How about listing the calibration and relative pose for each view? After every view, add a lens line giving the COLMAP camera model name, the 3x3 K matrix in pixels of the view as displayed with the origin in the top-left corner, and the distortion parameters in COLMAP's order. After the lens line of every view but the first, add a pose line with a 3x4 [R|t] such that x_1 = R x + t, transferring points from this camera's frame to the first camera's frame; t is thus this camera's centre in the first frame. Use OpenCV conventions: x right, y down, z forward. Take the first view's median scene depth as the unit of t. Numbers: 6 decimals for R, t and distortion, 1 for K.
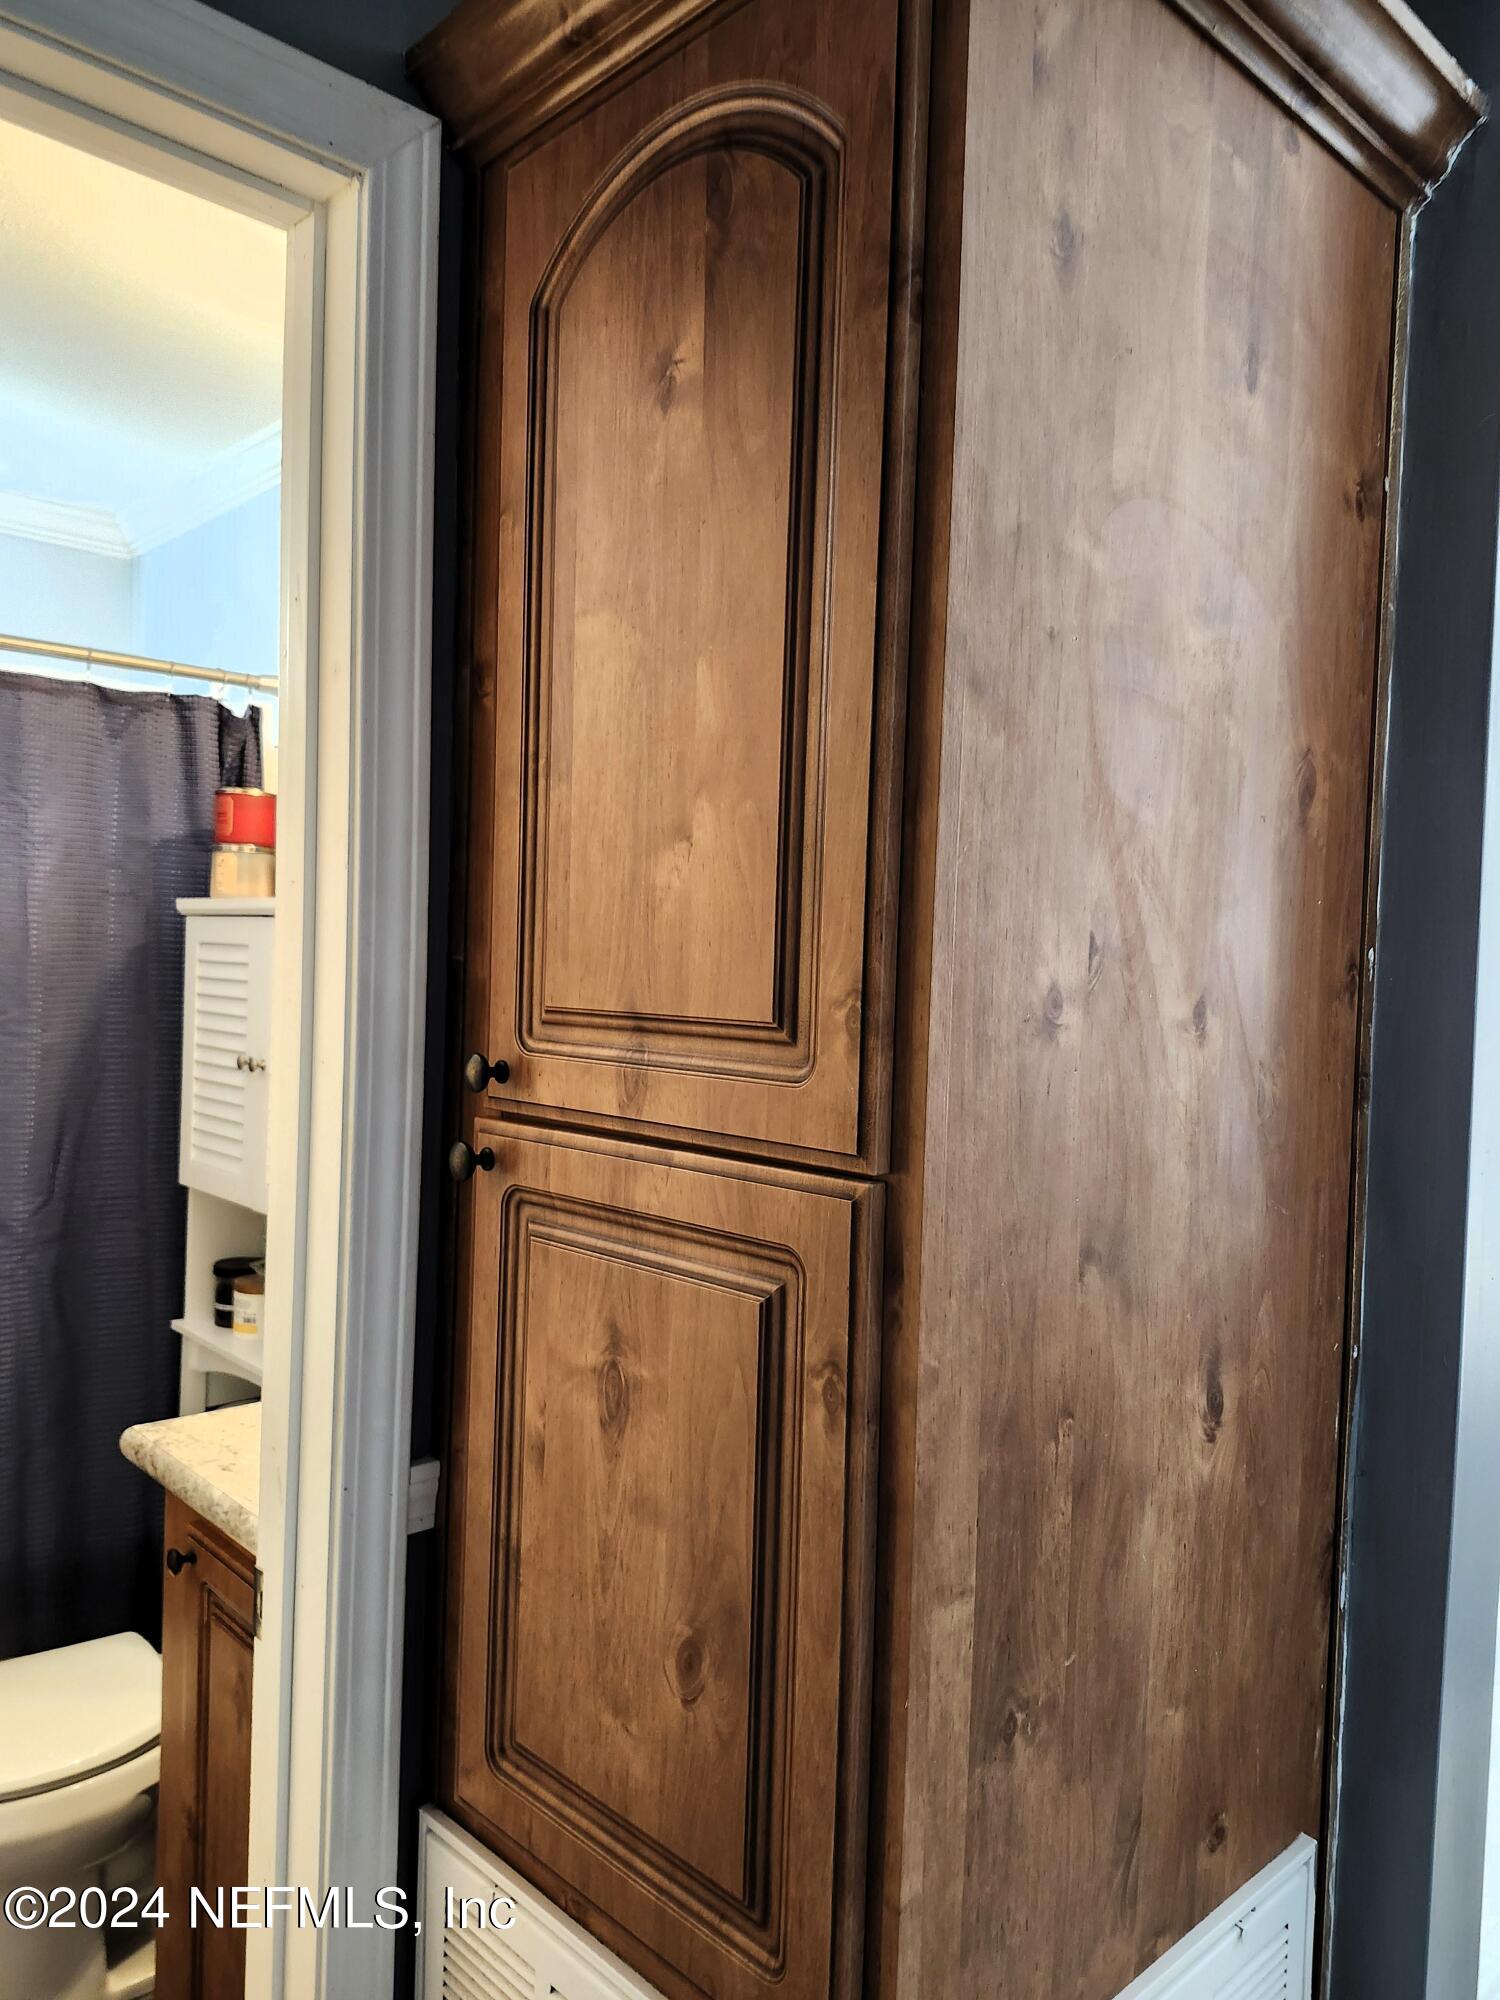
lens RADIAL K [[1398.6, 0, 747.3], [0, 1398.6, 1007.8], [0, 0, 1]] dist [0.064325, -0.074154]
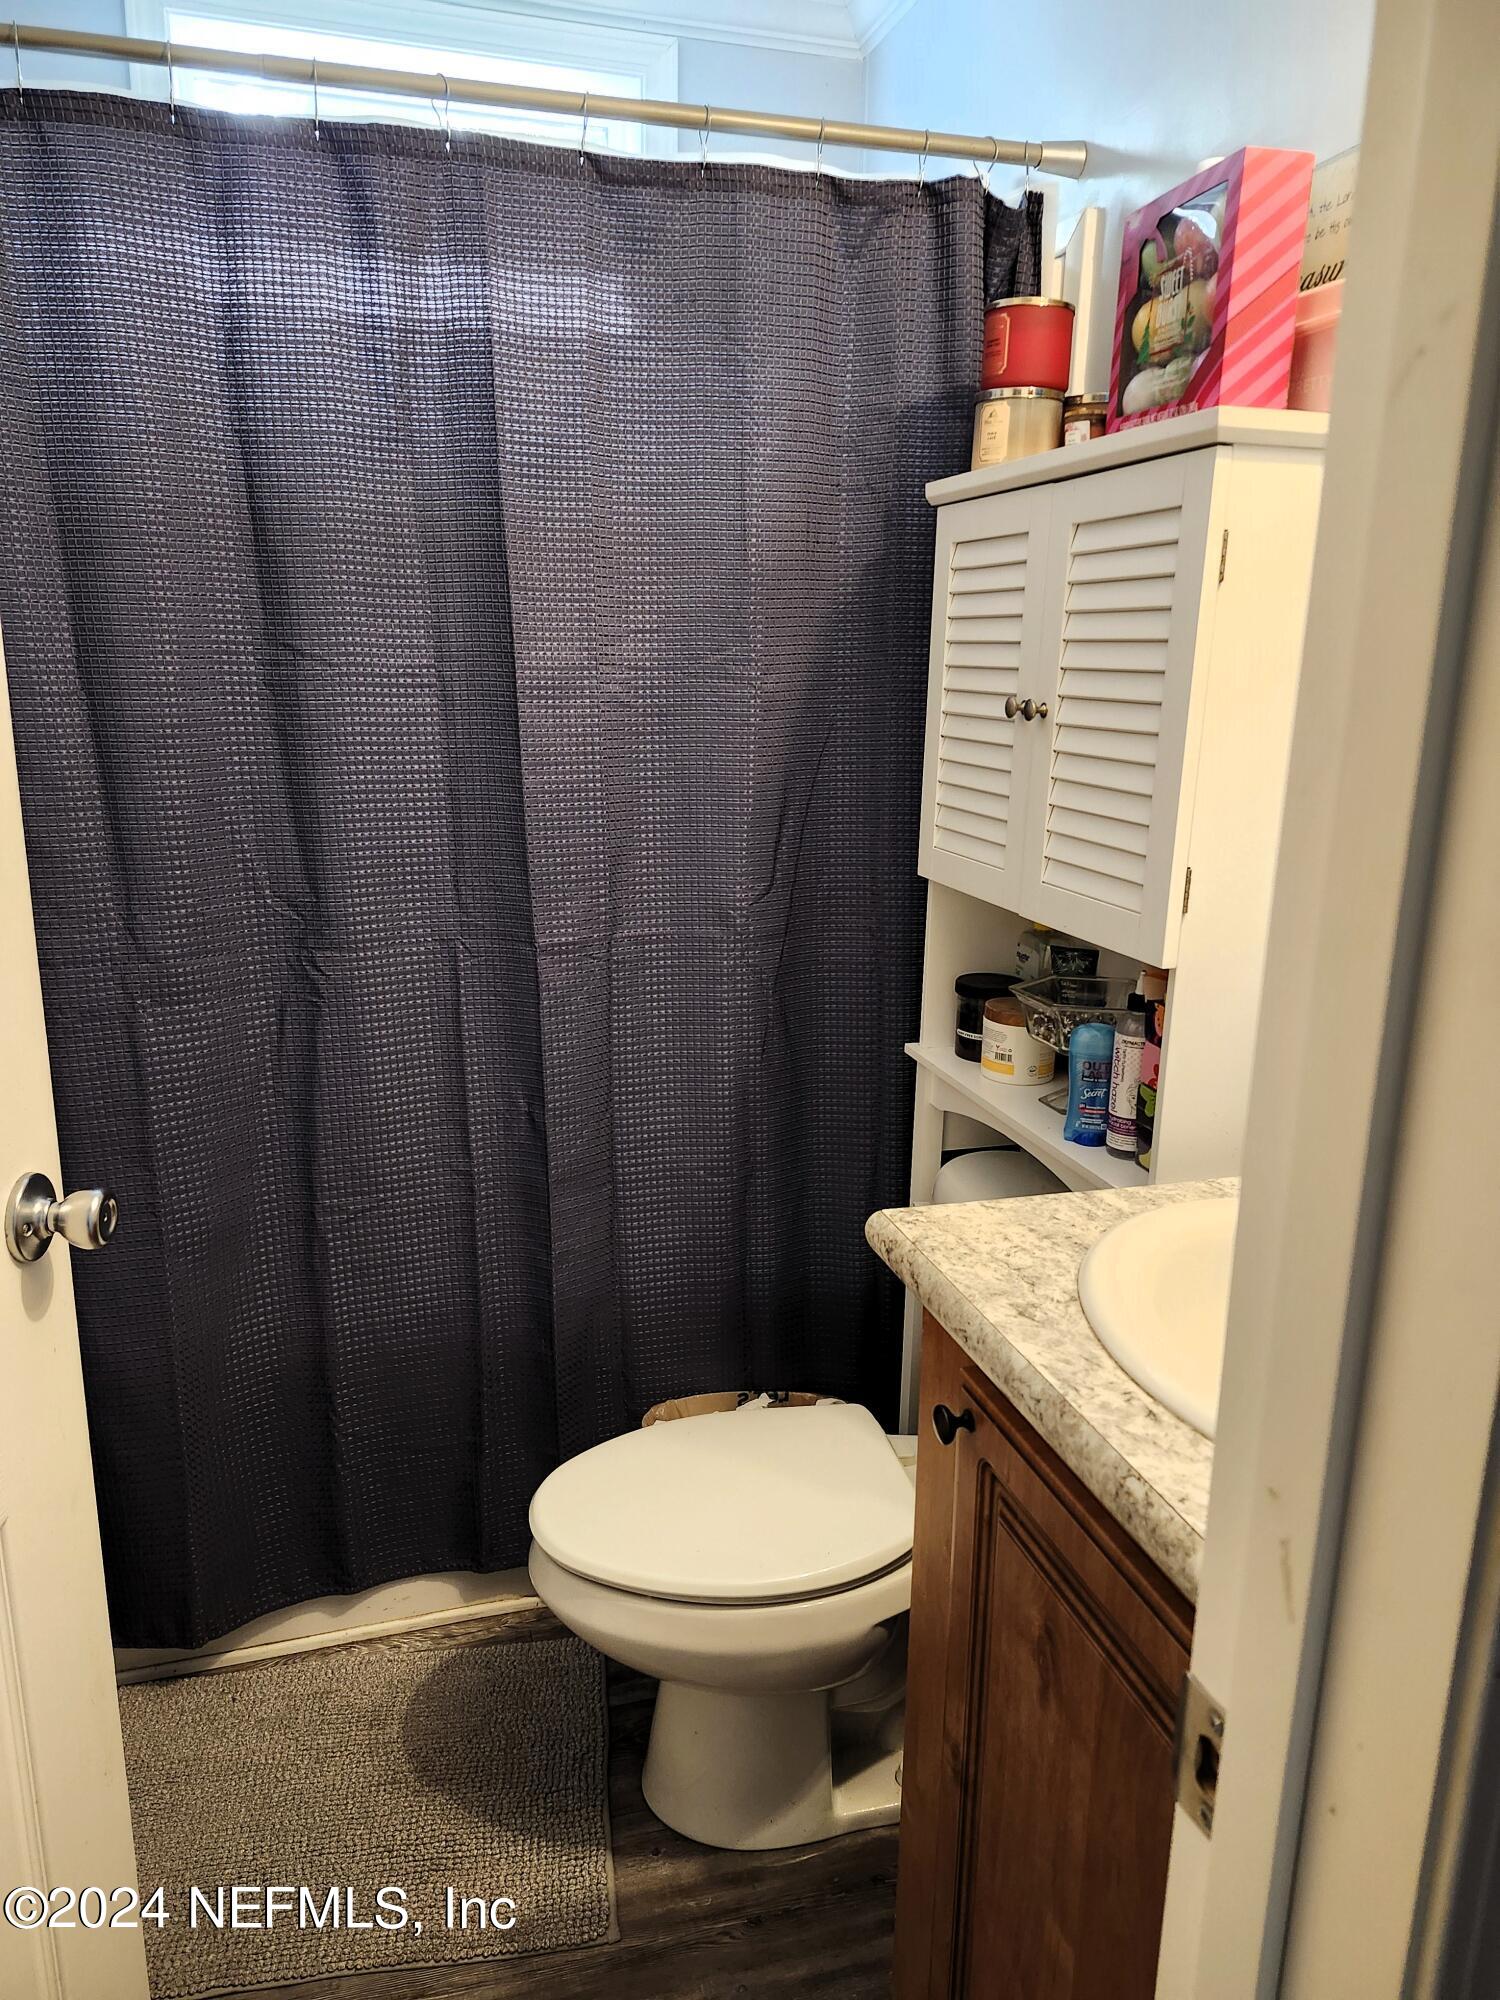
lens RADIAL K [[1398.6, 0, 747.3], [0, 1398.6, 1007.8], [0, 0, 1]] dist [0.064325, -0.074154]
pose [[0.891857, 0.088673, -0.443541, -0.138877], [0.004535, 0.978793, 0.204800, 0.037750], [0.452295, -0.184664, 0.872541, 0.271012]]
